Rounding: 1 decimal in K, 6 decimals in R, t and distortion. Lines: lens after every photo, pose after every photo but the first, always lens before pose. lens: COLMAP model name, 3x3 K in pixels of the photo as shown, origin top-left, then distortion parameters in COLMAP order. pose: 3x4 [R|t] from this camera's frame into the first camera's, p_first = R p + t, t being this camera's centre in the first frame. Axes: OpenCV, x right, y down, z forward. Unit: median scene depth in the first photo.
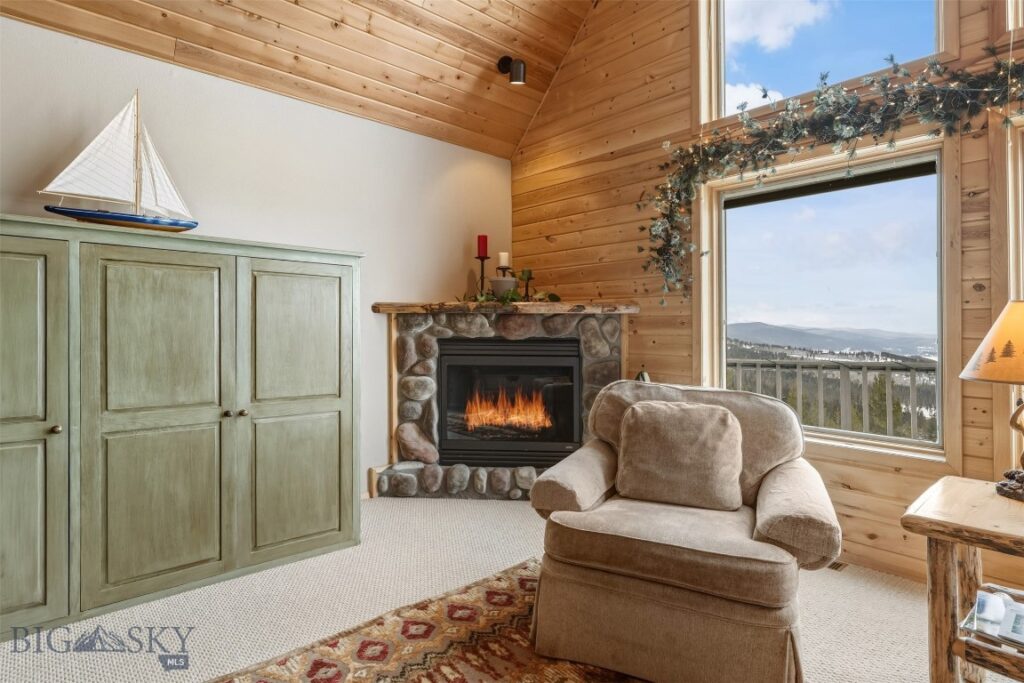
lens RADIAL K [[542.0, 0, 510.6], [0, 542.0, 326.2], [0, 0, 1]] dist [0.000344, 0.000330]
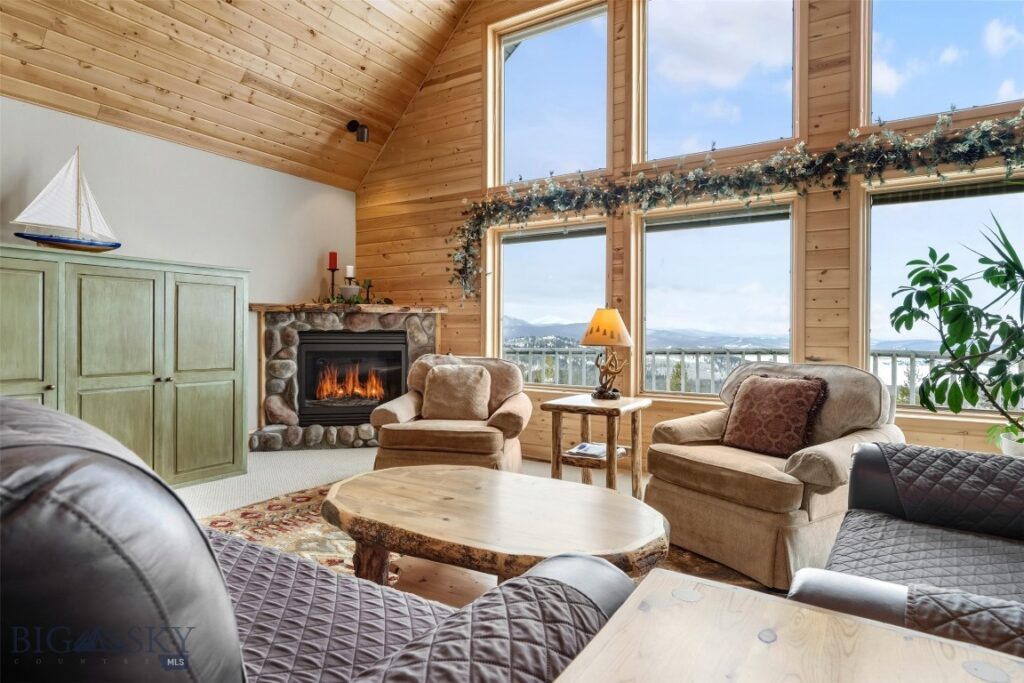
lens RADIAL K [[581.9, 0, 494.6], [0, 581.9, 301.8], [0, 0, 1]] dist [-0.000080, 0.000695]
pose [[0.968576, 0.011880, 0.248433, -0.028227], [-0.001403, 0.999104, -0.042306, 0.012299], [-0.248713, 0.040628, 0.967725, -0.556111]]
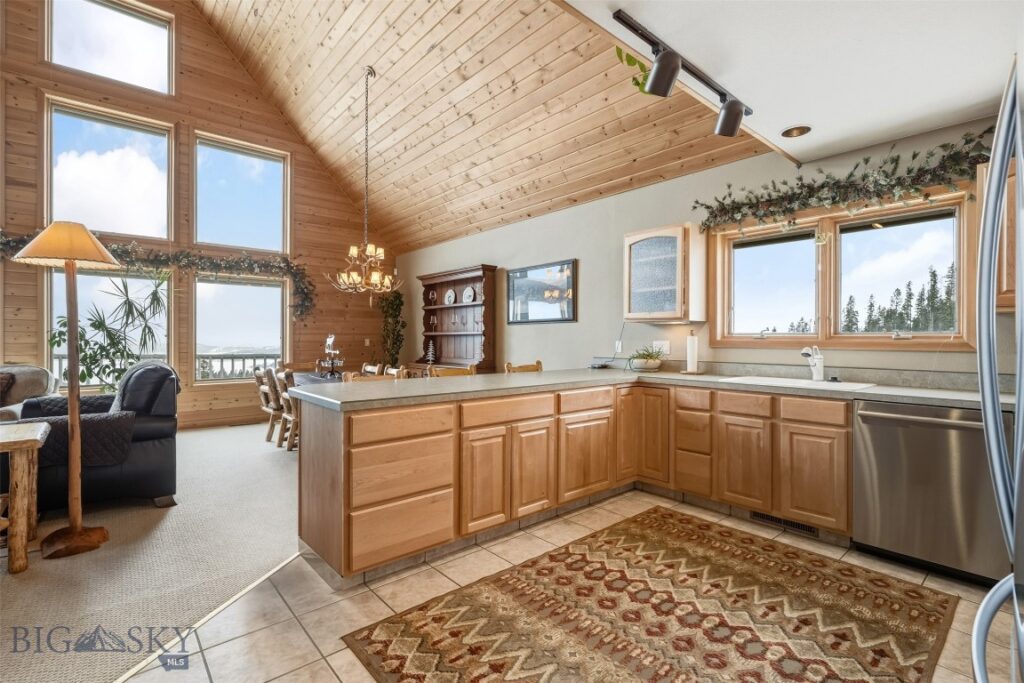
lens RADIAL K [[471.6, 0, 512.0], [0, 471.6, 341.5], [0, 0, 1]] dist [0.000436, -0.000172]
pose [[0.013864, -0.012152, 0.999830, -0.606412], [-0.011229, 0.999861, 0.012308, -0.029632], [-0.999841, -0.011398, 0.013726, -1.213572]]
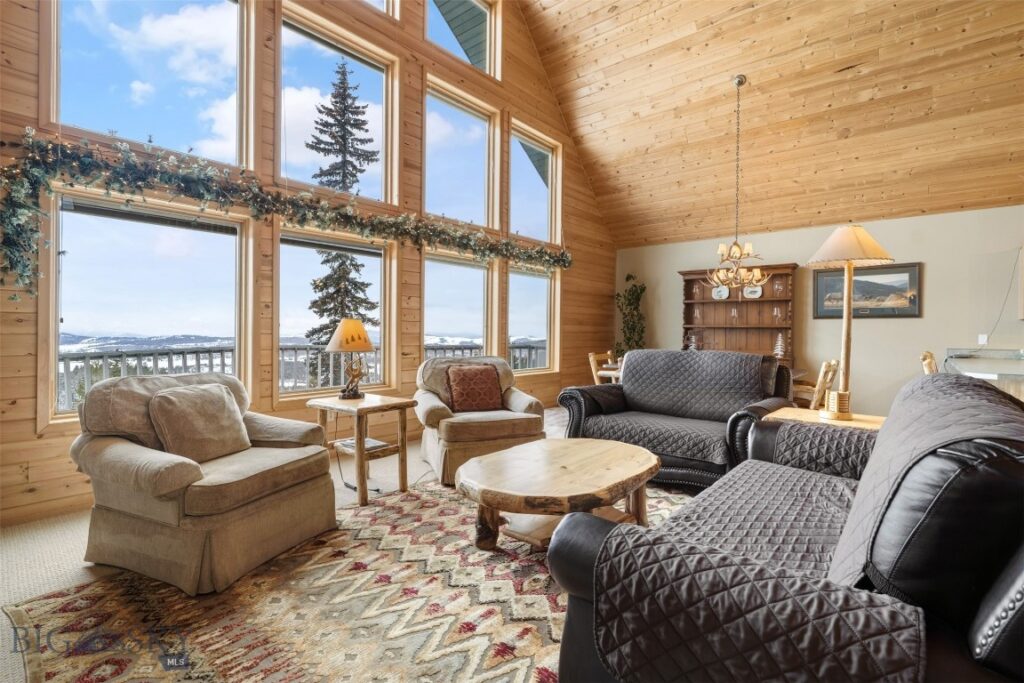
lens RADIAL K [[483.6, 0, 508.6], [0, 483.6, 335.0], [0, 0, 1]] dist [-0.001151, -0.000563]
pose [[-0.143437, -0.015341, 0.989541, -0.624754], [-0.018986, 0.999738, 0.012747, -0.007060], [-0.989477, -0.016959, -0.143691, 0.281595]]
